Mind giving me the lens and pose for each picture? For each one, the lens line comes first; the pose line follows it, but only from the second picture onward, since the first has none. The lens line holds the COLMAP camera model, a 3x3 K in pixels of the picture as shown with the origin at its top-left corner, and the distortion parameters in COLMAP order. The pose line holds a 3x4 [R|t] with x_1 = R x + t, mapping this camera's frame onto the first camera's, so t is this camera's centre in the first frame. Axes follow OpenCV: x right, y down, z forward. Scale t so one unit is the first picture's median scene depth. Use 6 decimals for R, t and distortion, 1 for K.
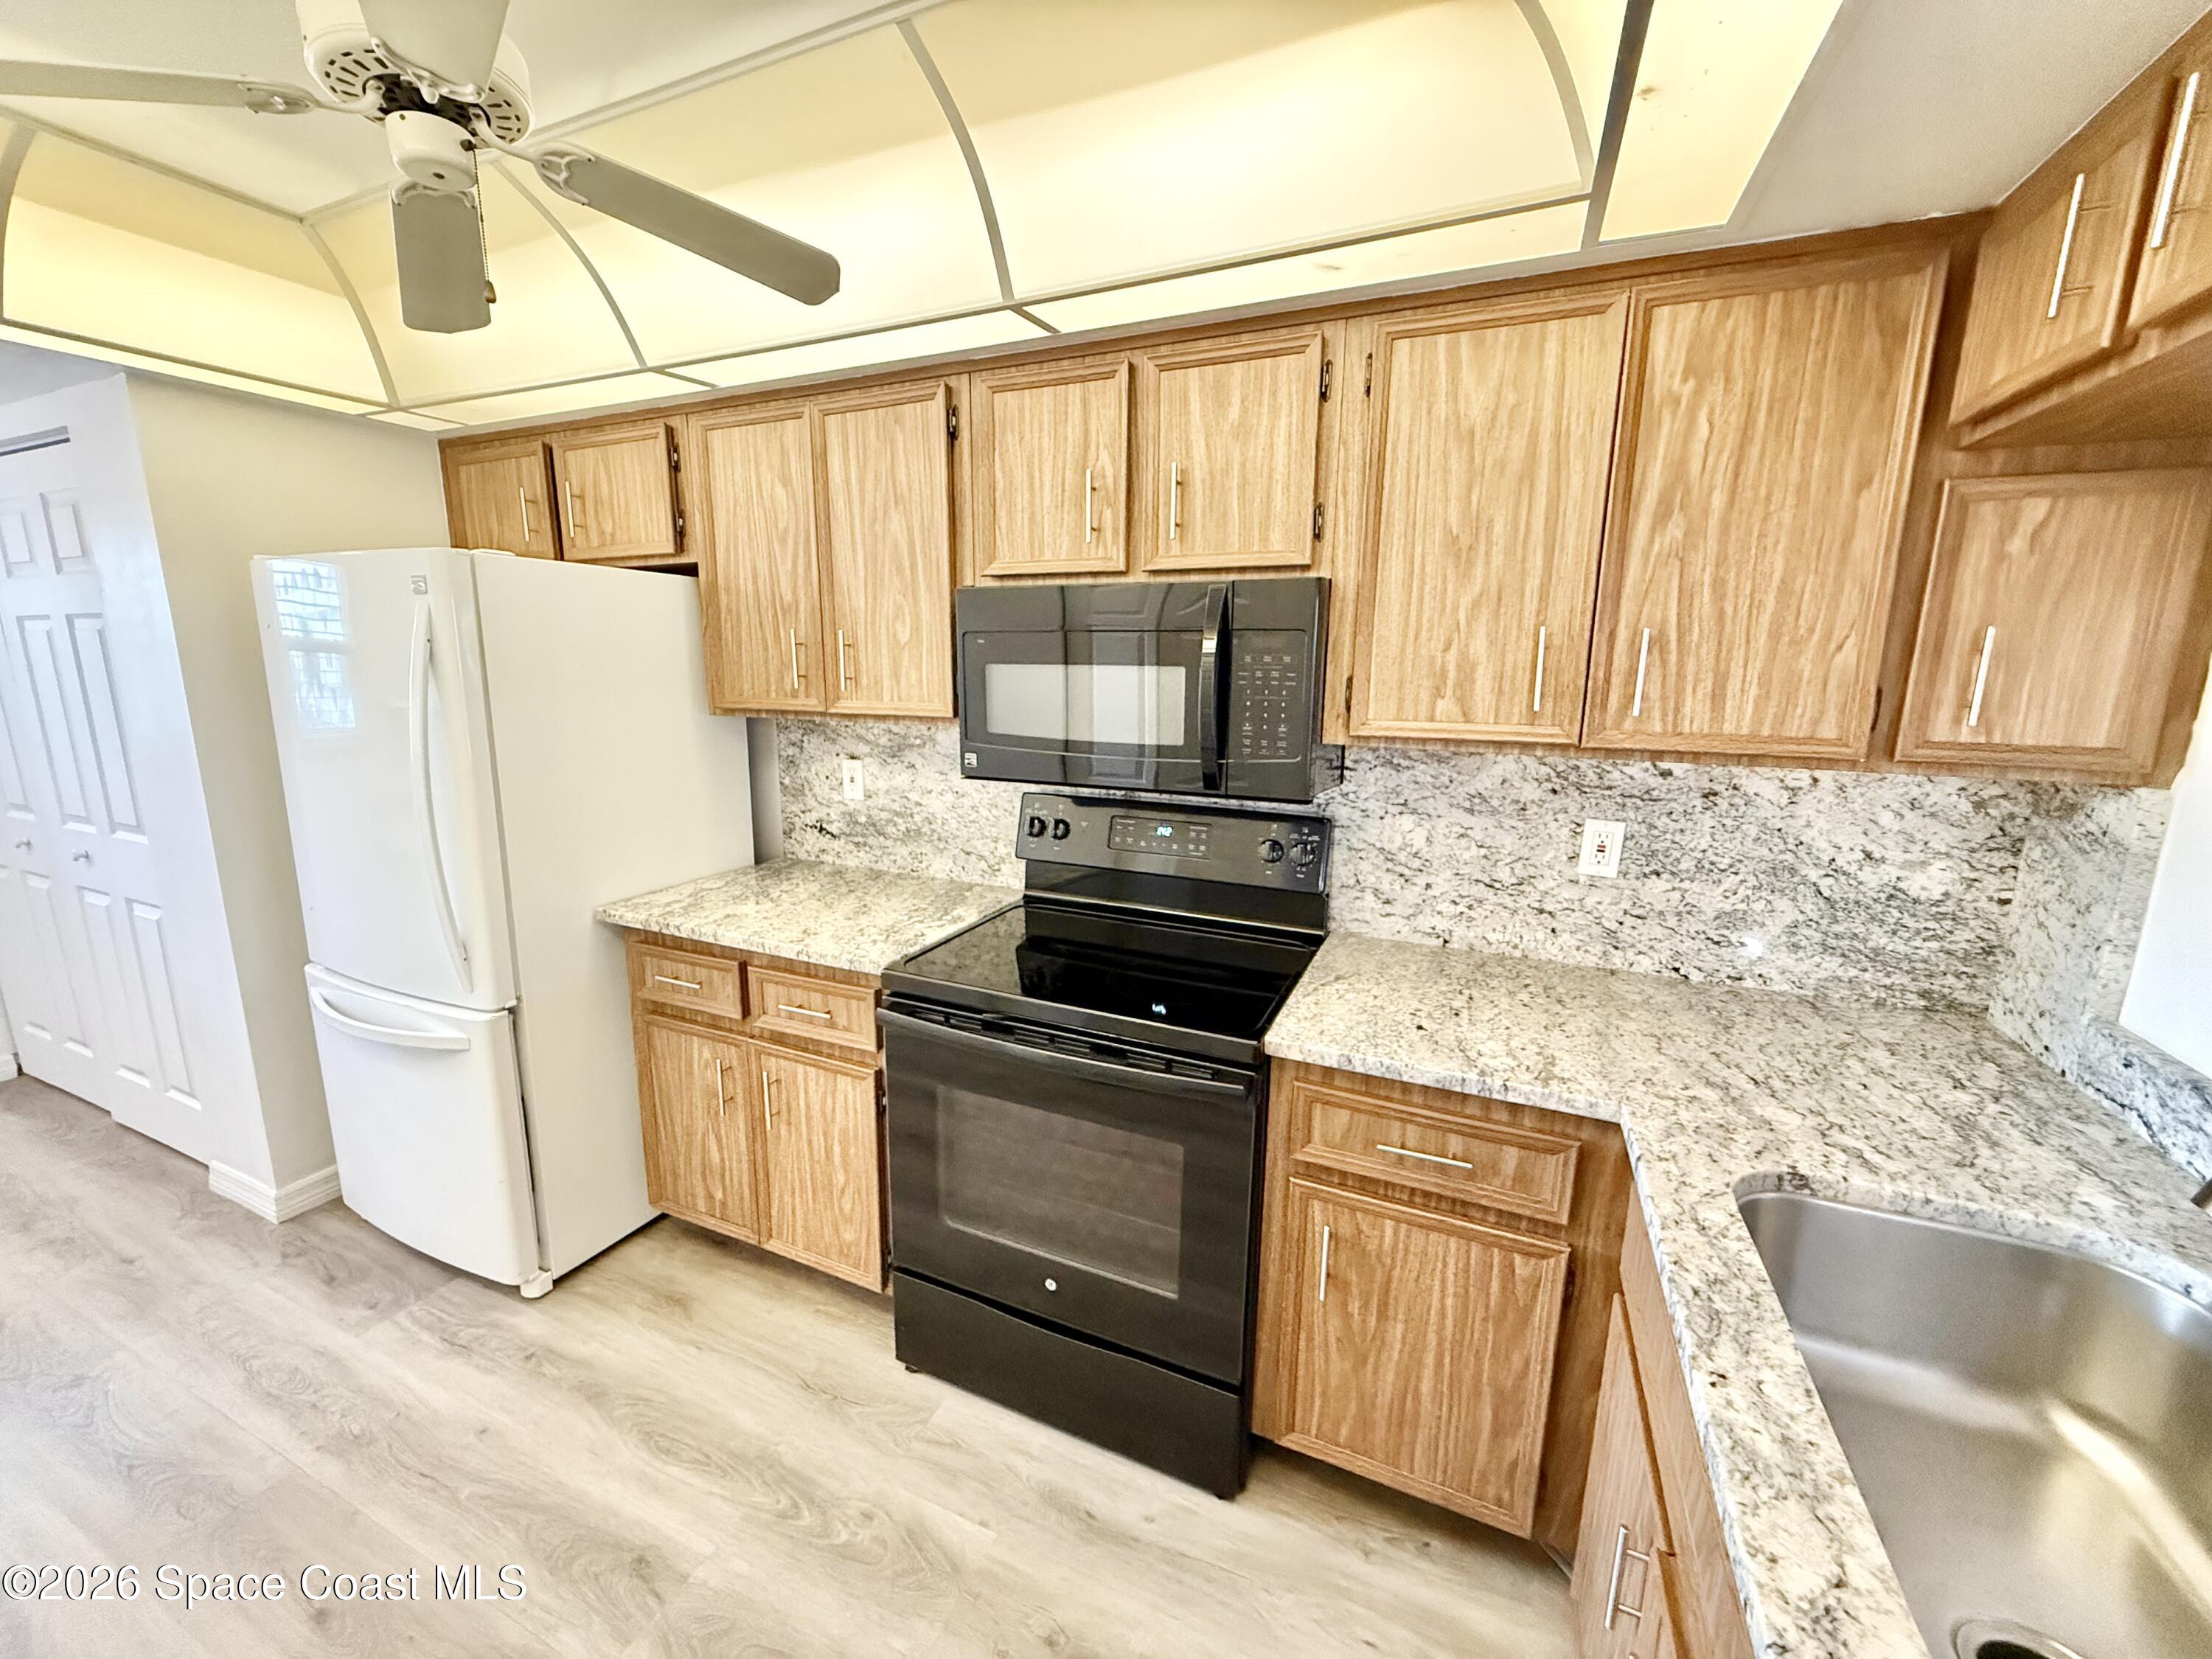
lens RADIAL K [[881.9, 0, 1097.4], [0, 881.9, 826.5], [0, 0, 1]] dist [-0.000822, -0.000118]
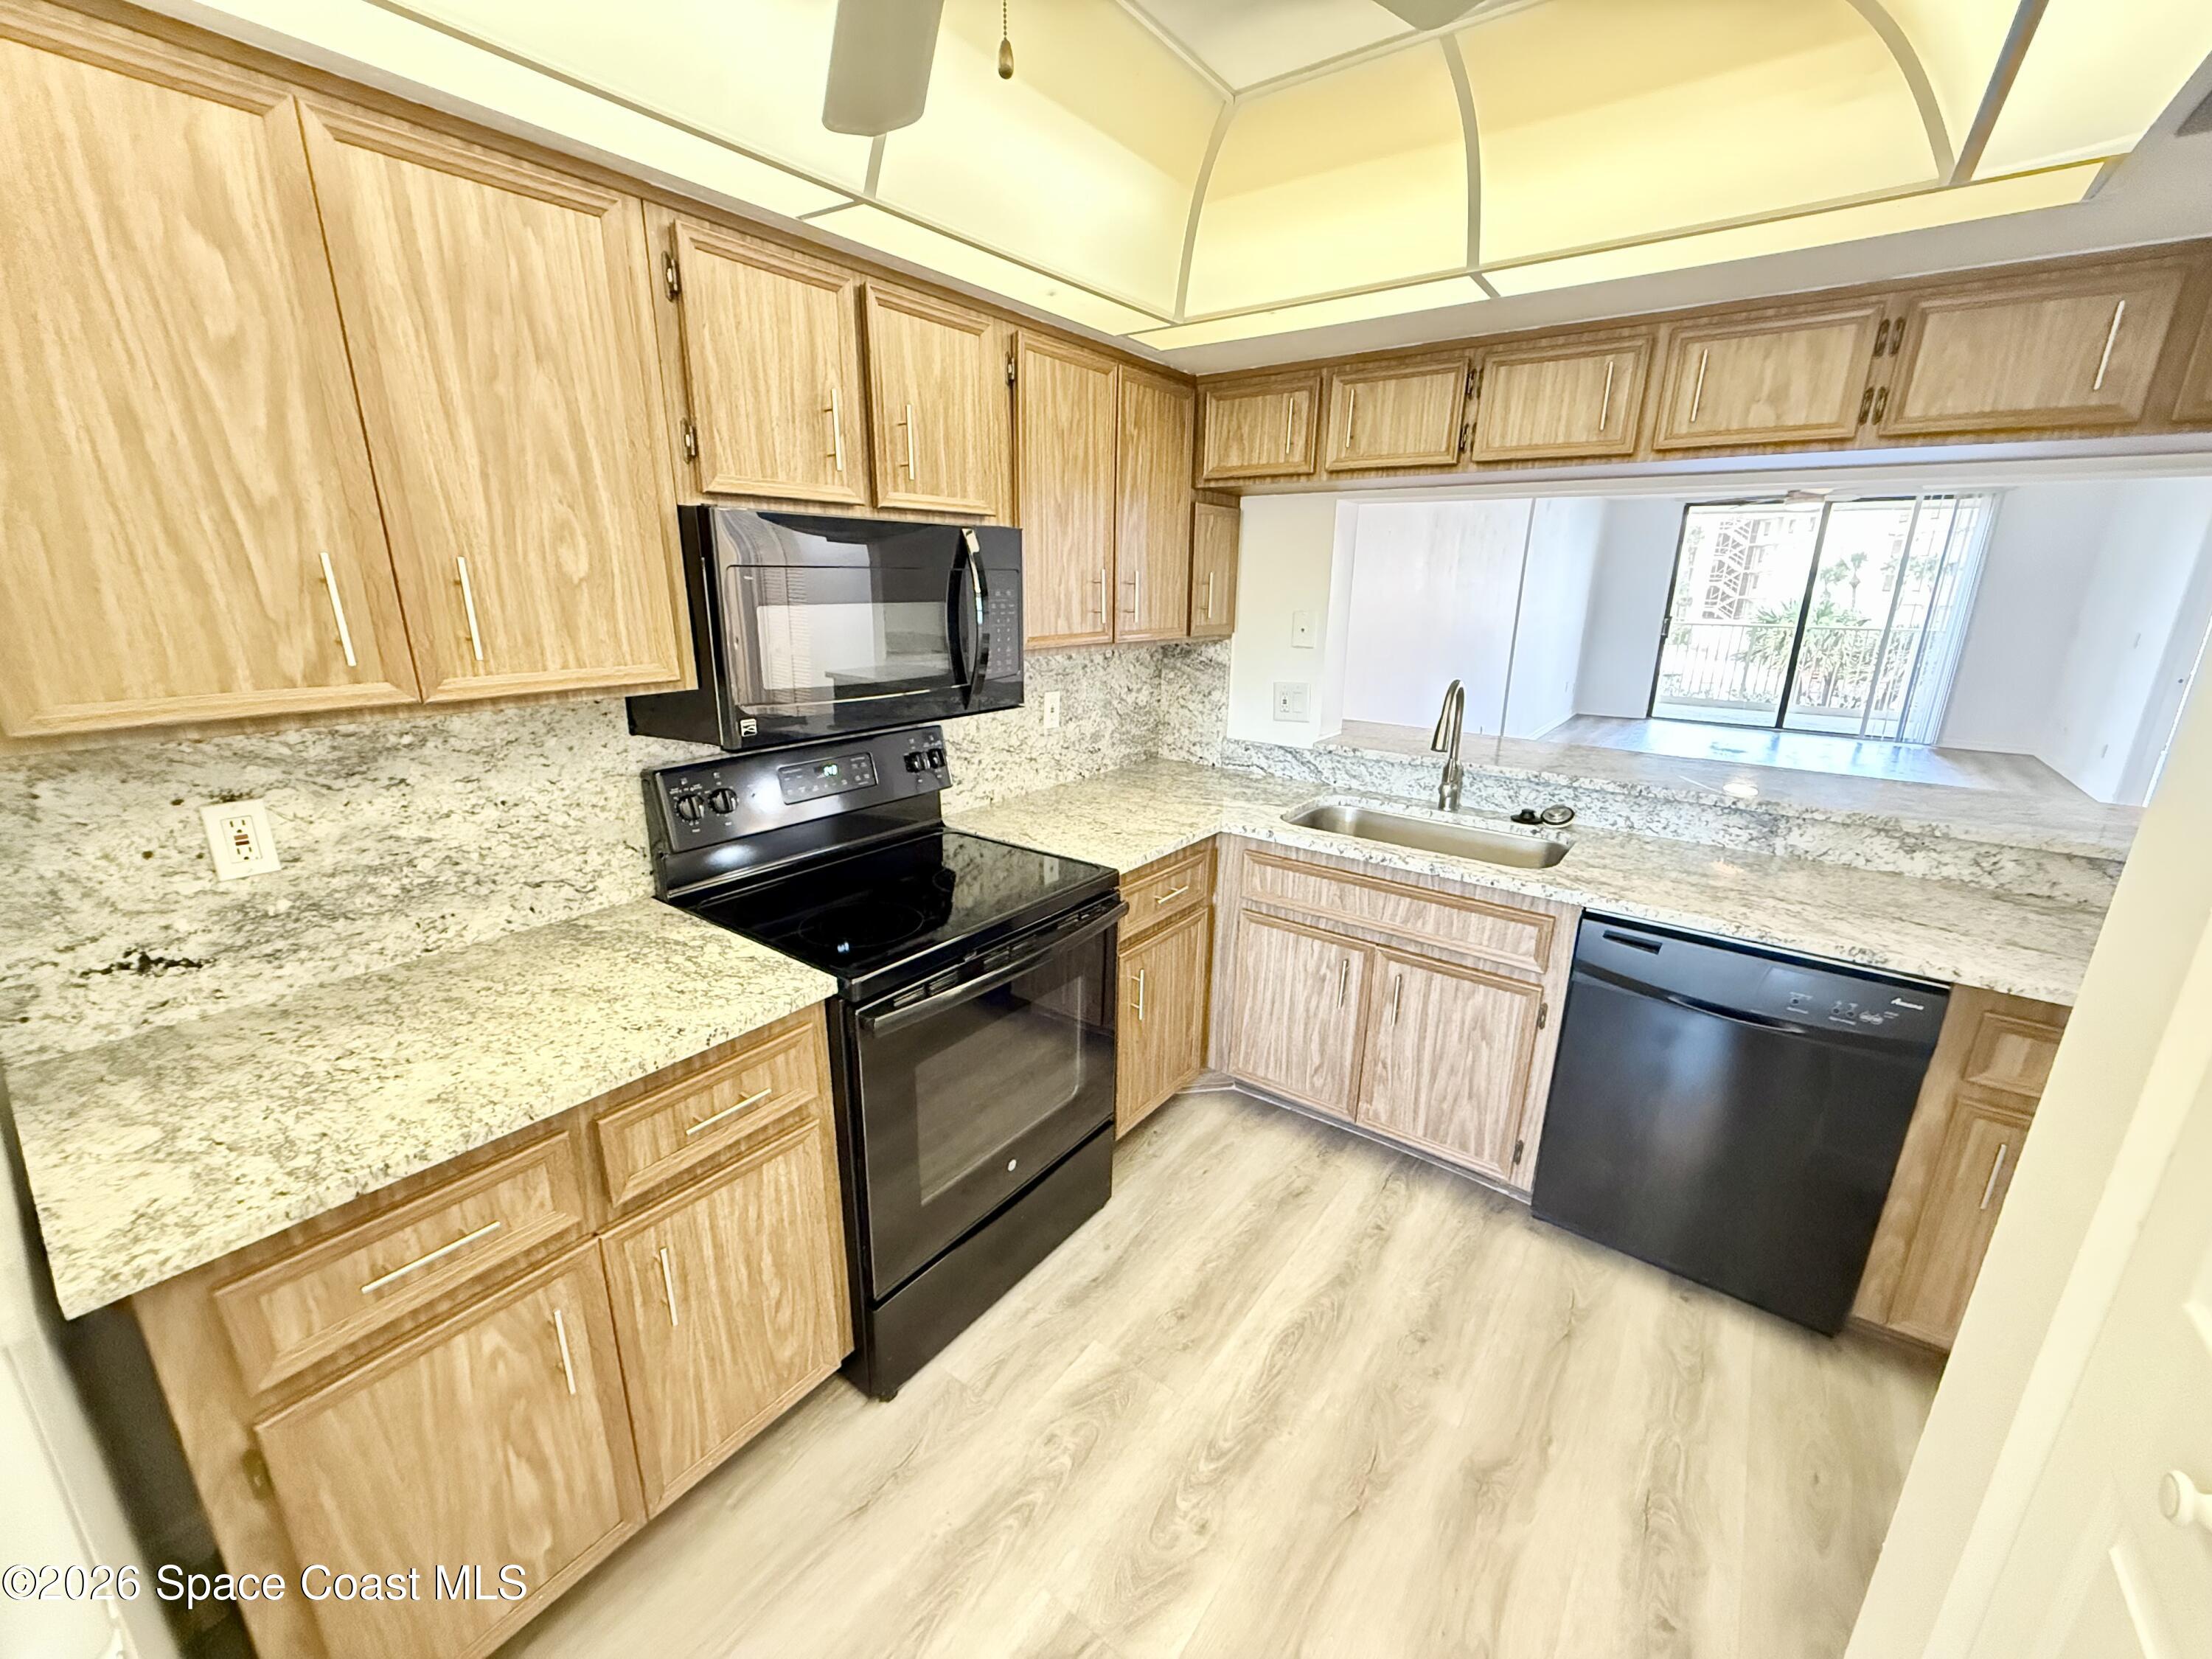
lens RADIAL K [[881.9, 0, 1101.4], [0, 881.9, 827.8], [0, 0, 1]] dist [-0.000822, -0.000118]
pose [[0.217292, -0.275644, 0.936378, -0.927264], [0.176802, 0.954546, 0.239964, -0.134818], [-0.959961, 0.113411, 0.256150, 0.535036]]
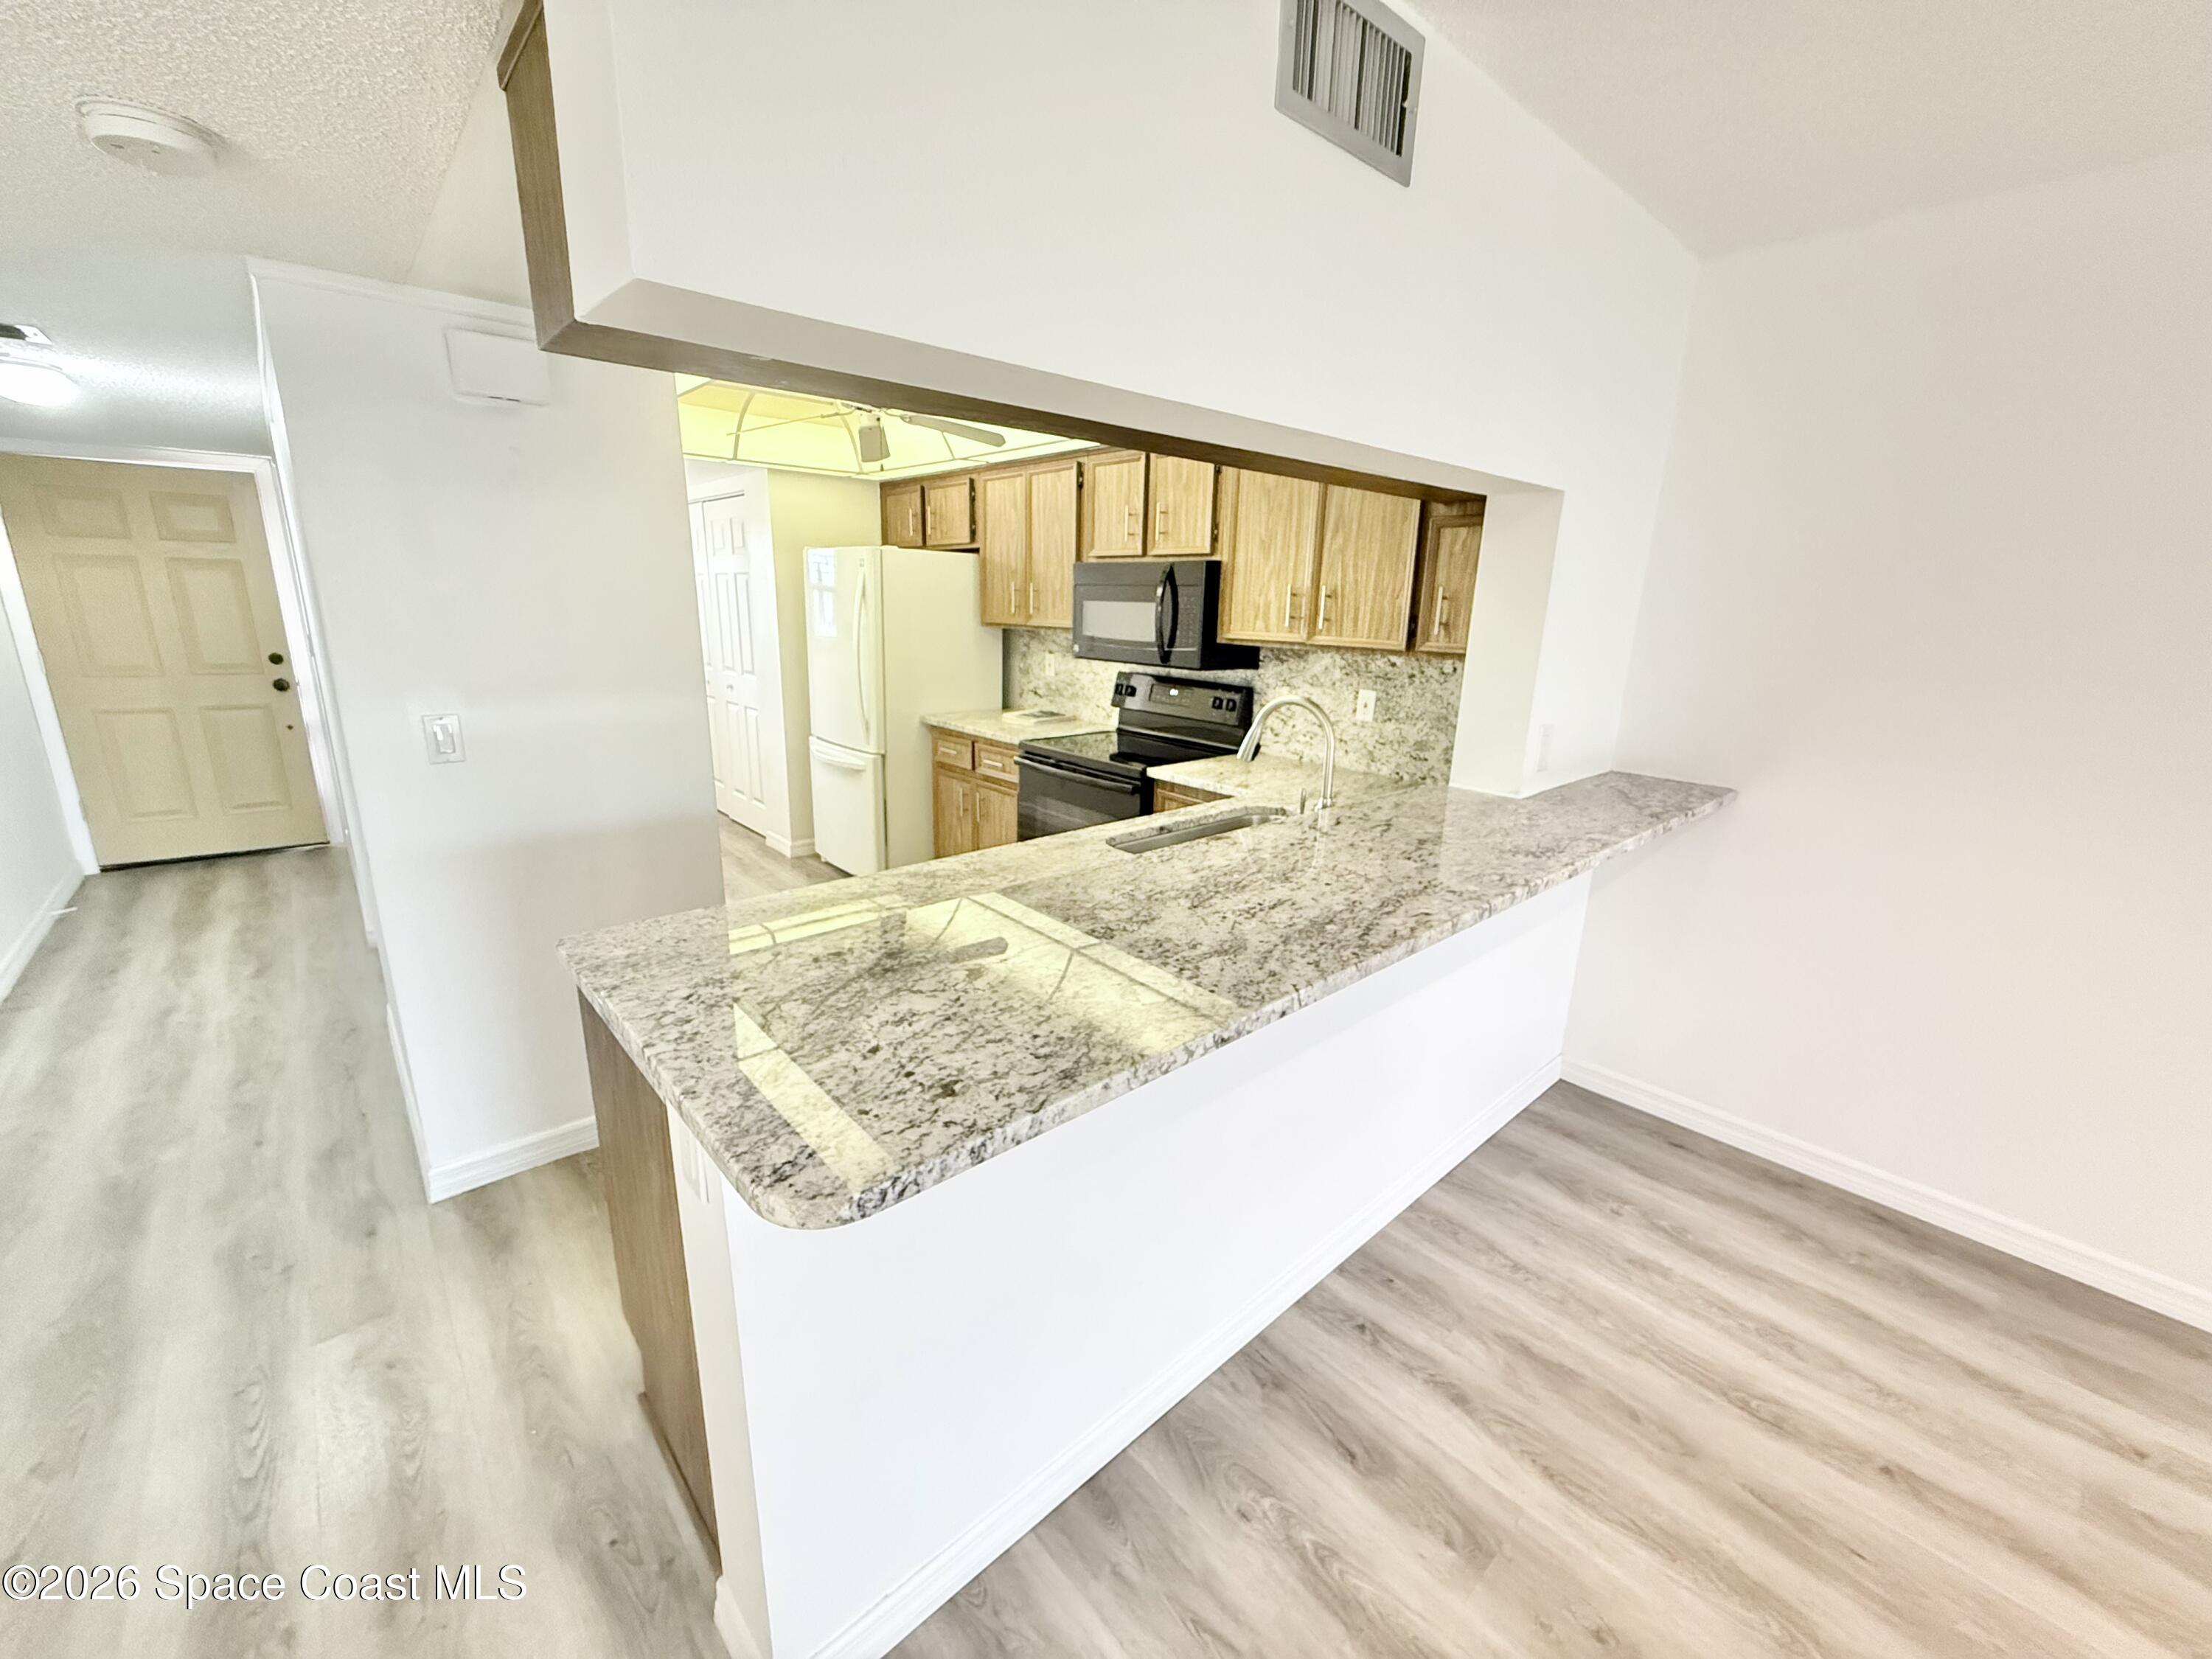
lens RADIAL K [[881.9, 0, 1098.5], [0, 881.9, 831.3], [0, 0, 1]] dist [-0.000822, -0.000118]
pose [[0.914457, 0.116705, -0.387490, 0.803113], [-0.092684, 0.992462, 0.080181, 0.190254], [0.393927, -0.037408, 0.918380, -0.935870]]
